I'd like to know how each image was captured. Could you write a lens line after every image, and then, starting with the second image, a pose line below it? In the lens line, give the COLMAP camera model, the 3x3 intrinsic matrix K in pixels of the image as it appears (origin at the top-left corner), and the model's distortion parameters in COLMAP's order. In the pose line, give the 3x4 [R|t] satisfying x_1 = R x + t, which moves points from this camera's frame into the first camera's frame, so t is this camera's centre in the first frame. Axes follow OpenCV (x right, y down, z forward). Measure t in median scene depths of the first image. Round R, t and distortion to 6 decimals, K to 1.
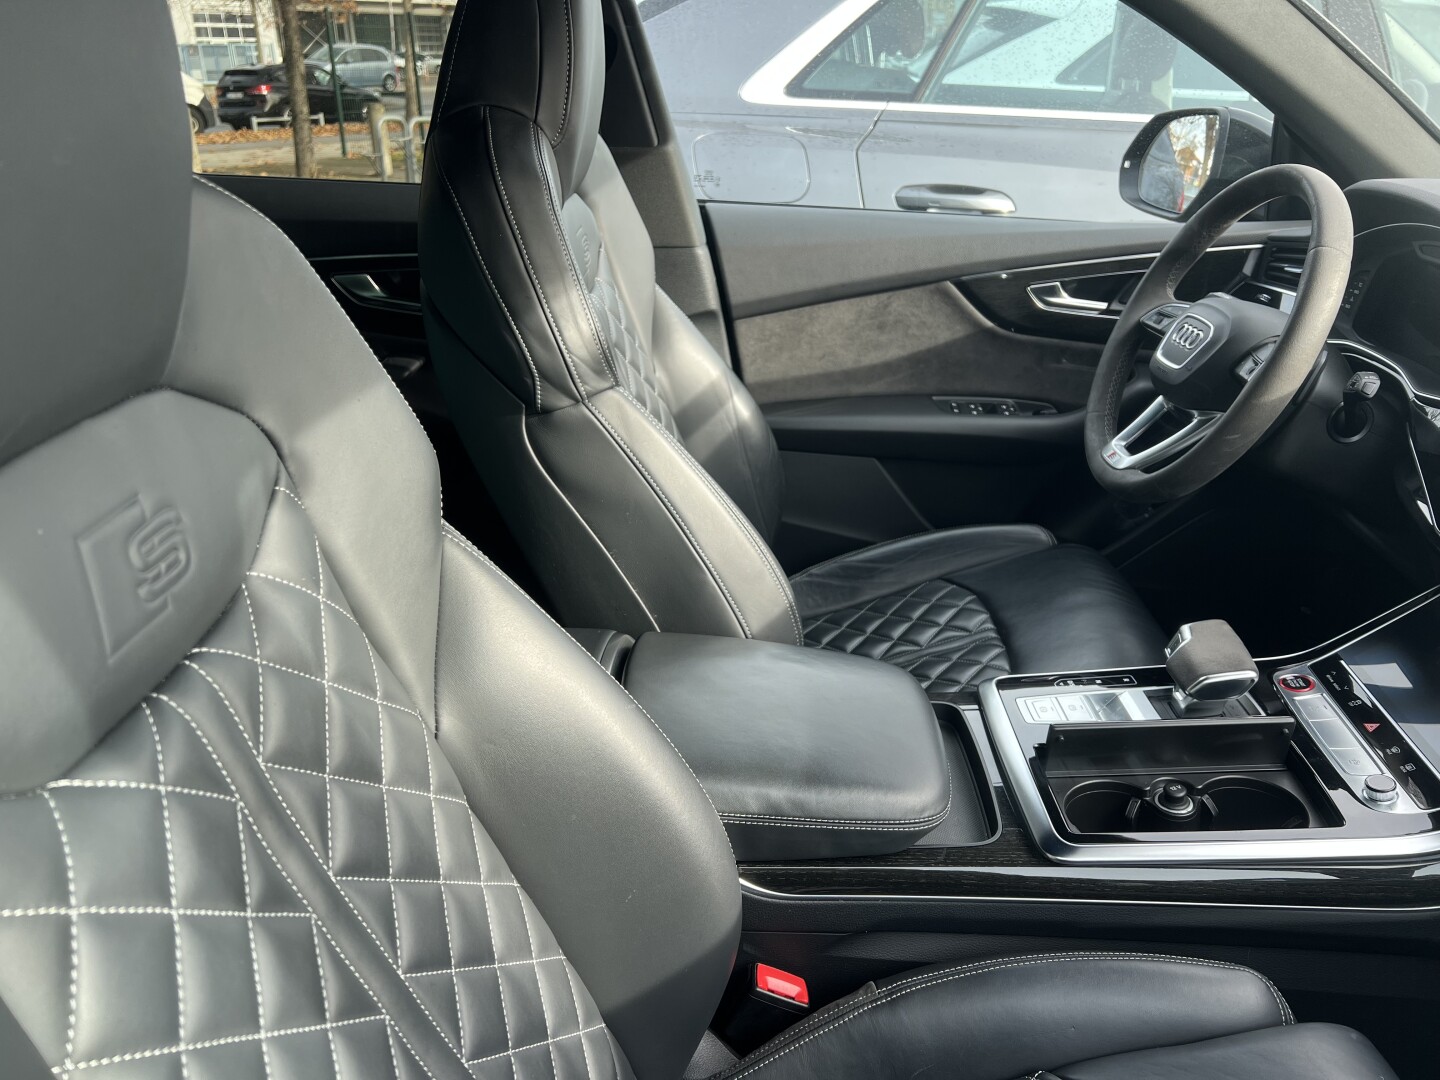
lens RADIAL K [[1101.6, 0, 730.7], [0, 1101.6, 539.2], [0, 0, 1]] dist [0.064914, -0.079173]
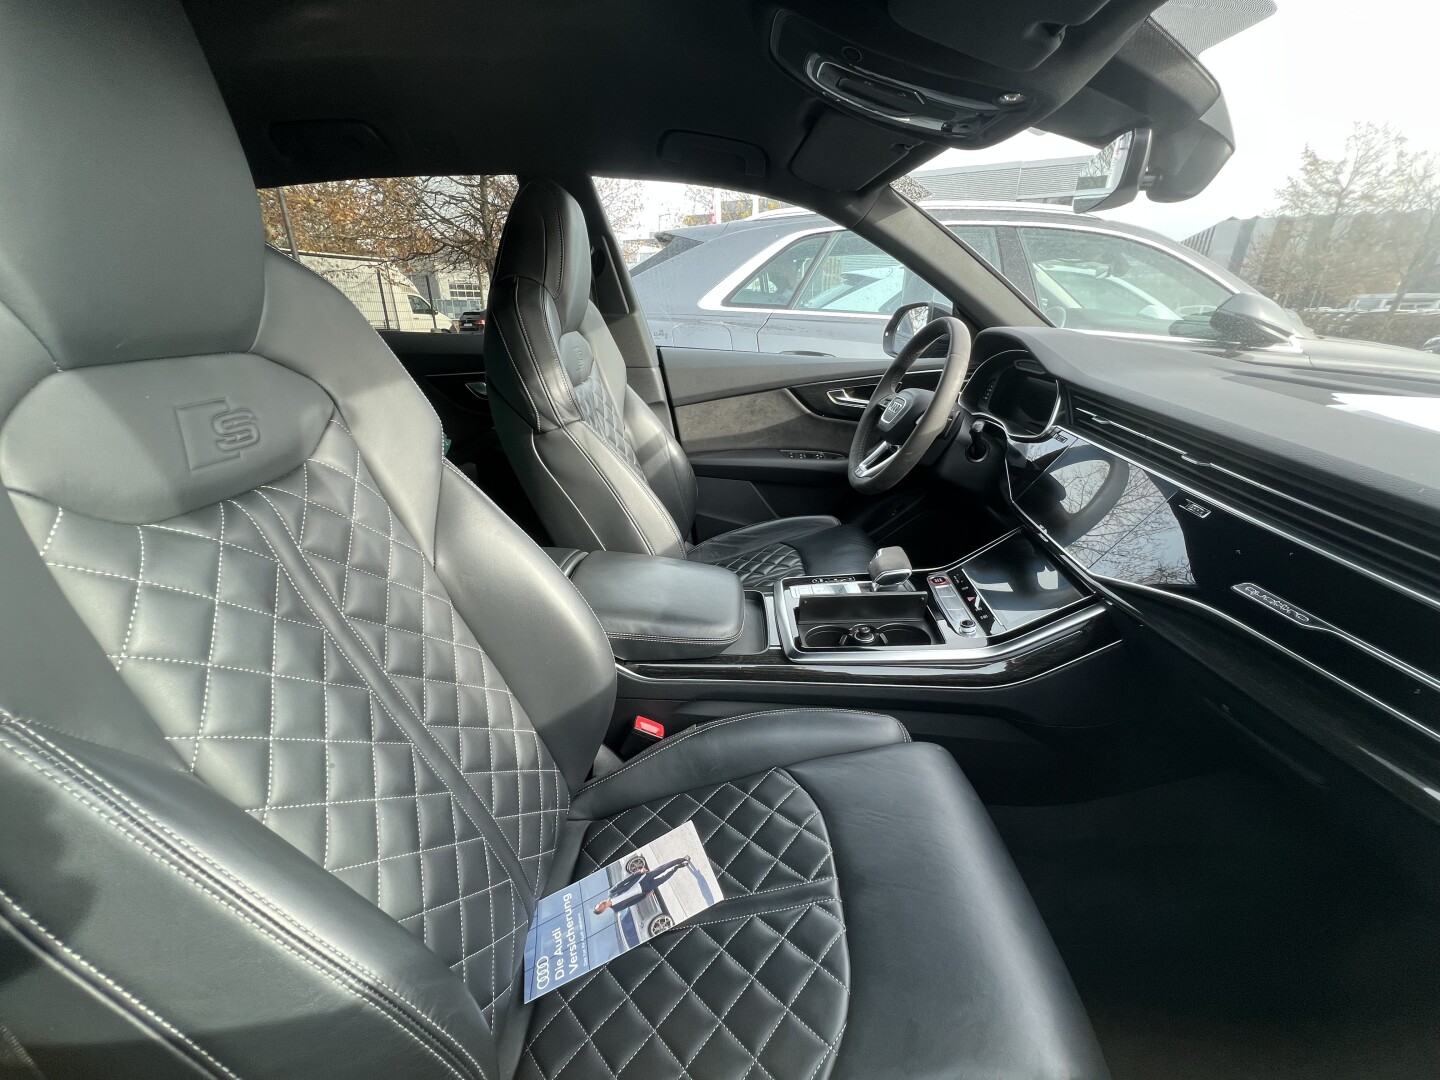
lens RADIAL K [[583.9, 0, 716.5], [0, 583.9, 539.1], [0, 0, 1]] dist [0.001584, -0.000124]
pose [[0.999845, 0.011080, -0.013686, 0.101787], [-0.011532, 0.999376, -0.033396, 0.068517], [0.013308, 0.033548, 0.999349, 0.000674]]
